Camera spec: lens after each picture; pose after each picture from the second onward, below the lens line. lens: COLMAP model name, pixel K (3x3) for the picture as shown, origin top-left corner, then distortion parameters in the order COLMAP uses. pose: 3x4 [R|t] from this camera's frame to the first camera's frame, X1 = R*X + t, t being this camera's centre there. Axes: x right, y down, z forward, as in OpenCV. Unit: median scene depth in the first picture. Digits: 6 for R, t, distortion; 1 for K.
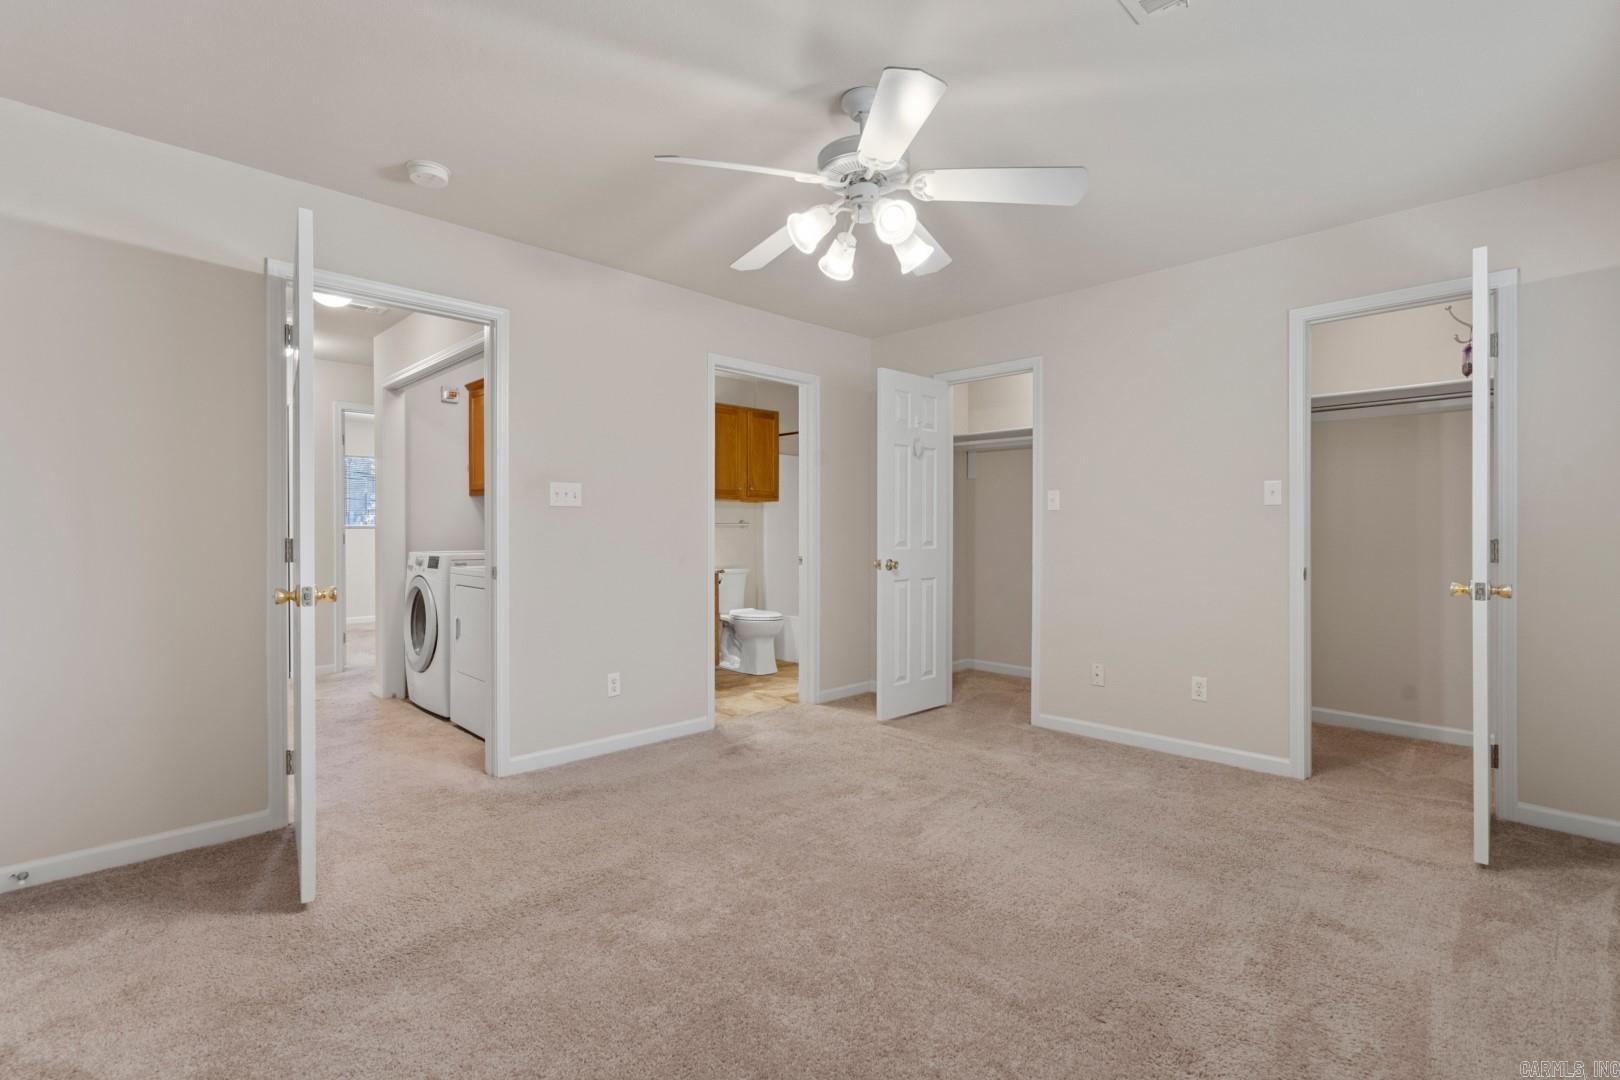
lens RADIAL K [[742.7, 0, 810.0], [0, 742.7, 540.0], [0, 0, 1]] dist [-0.001061, 0.000942]
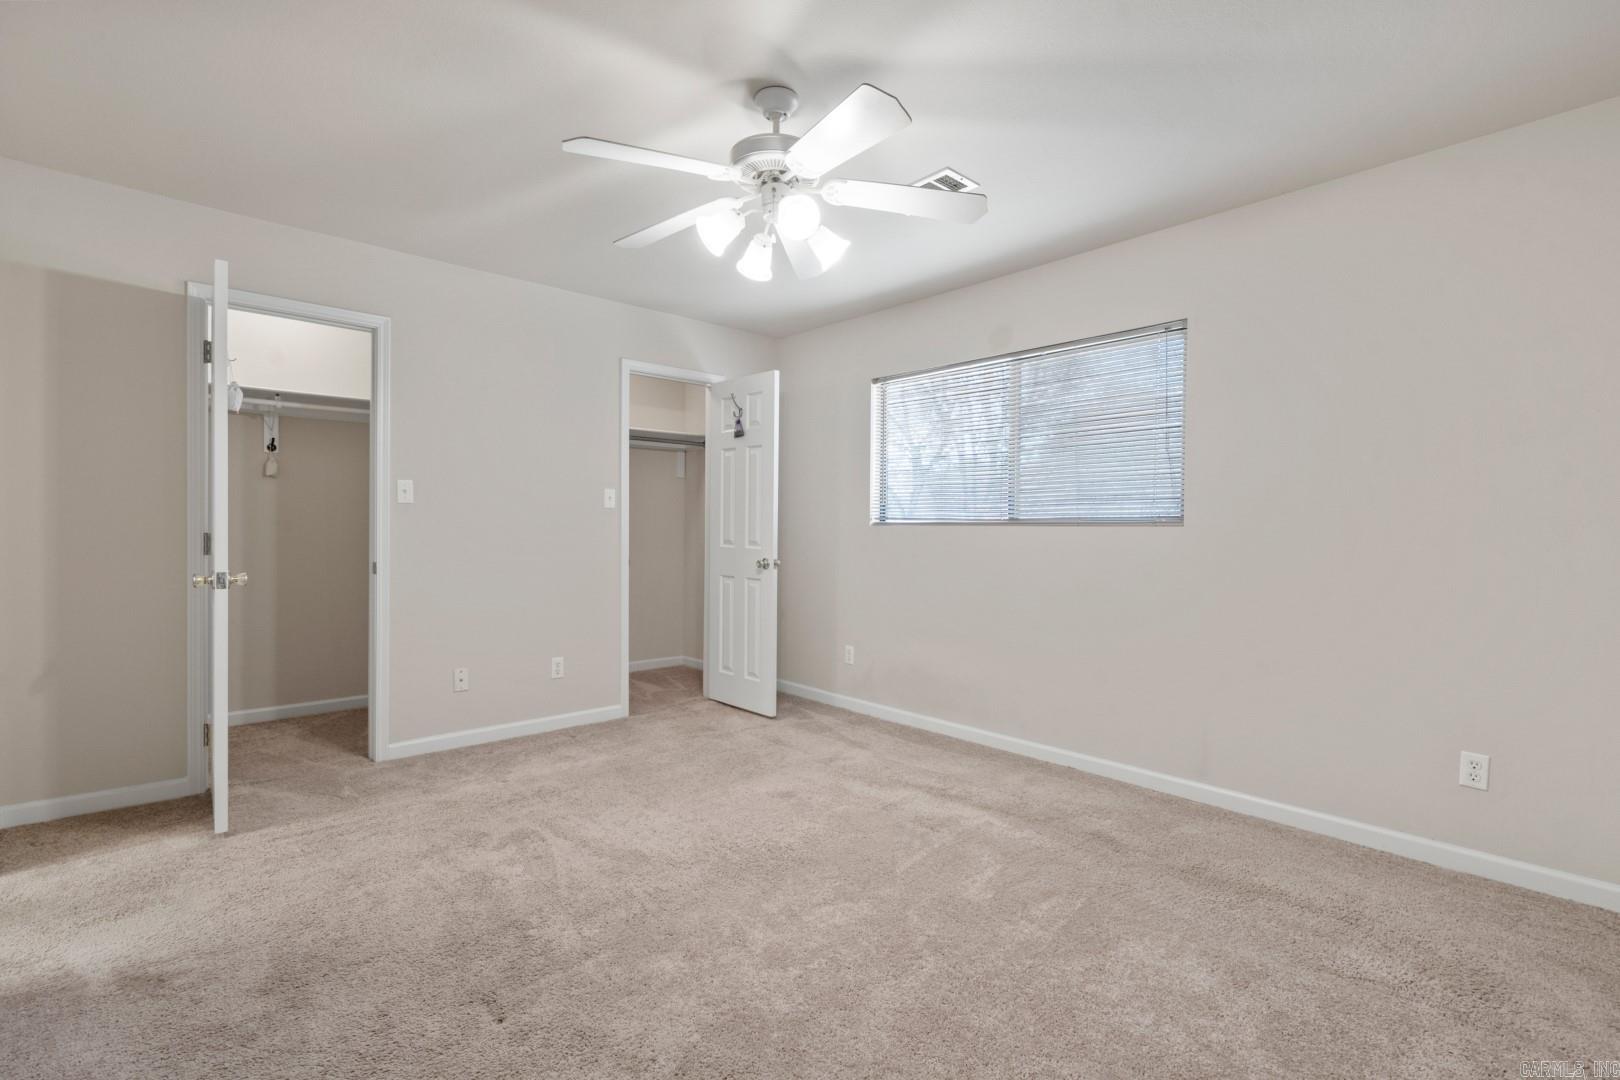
lens RADIAL K [[742.7, 0, 810.0], [0, 742.7, 540.0], [0, 0, 1]] dist [-0.001061, 0.000942]
pose [[0.040658, -0.014840, 0.999063, -0.630072], [0.003355, 0.999886, 0.014715, -0.009789], [-0.999167, 0.002753, 0.040703, 0.612054]]
